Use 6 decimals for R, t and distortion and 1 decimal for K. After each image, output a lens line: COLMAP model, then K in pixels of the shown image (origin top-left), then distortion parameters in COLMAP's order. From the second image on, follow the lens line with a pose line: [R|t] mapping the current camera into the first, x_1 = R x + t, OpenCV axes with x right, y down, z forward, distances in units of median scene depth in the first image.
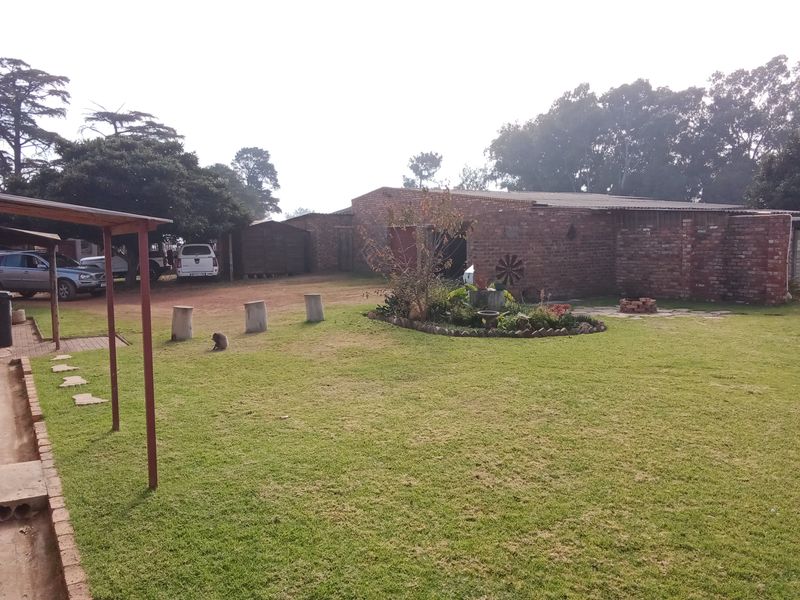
lens RADIAL K [[612.4, 0, 400.0], [0, 612.4, 300.0], [0, 0, 1]] dist [0.007373, 0.000472]
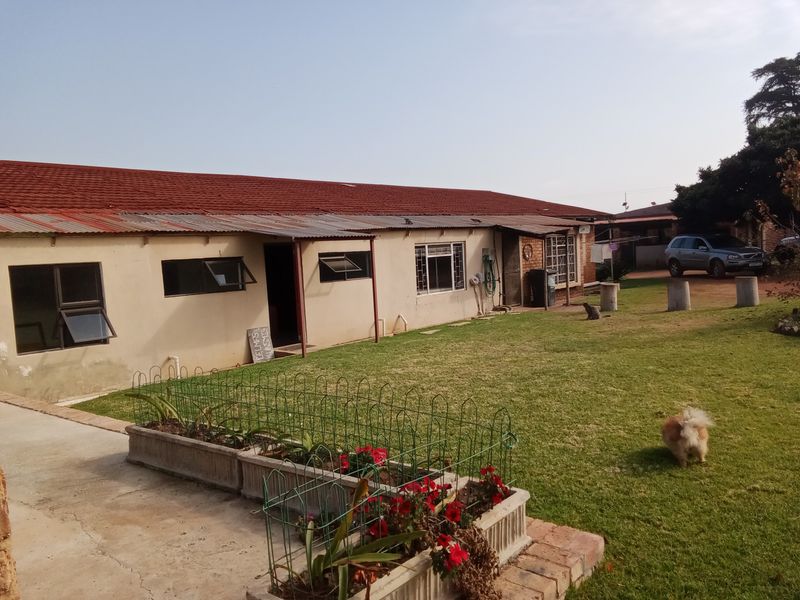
lens RADIAL K [[612.4, 0, 400.0], [0, 612.4, 300.0], [0, 0, 1]] dist [0.007373, 0.000472]
pose [[0.283307, 0.063398, -0.956931, 0.286934], [-0.046508, 0.997547, 0.052319, 0.006752], [0.957901, 0.029682, 0.285561, 0.110571]]
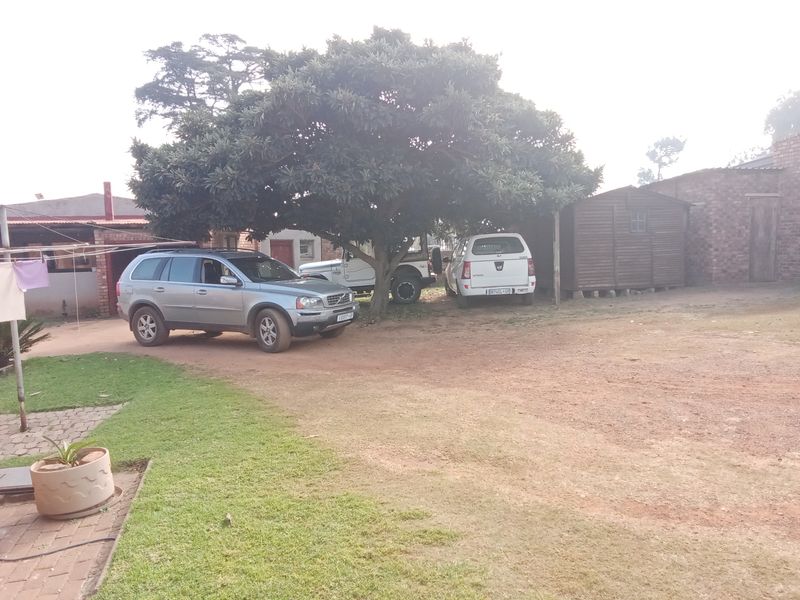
lens RADIAL K [[612.4, 0, 400.0], [0, 612.4, 300.0], [0, 0, 1]] dist [0.007373, 0.000472]
pose [[0.951856, 0.001843, -0.306539, -0.243910], [-0.004866, 0.999947, -0.009098, -0.028477], [0.306506, 0.010151, 0.951815, 0.463425]]
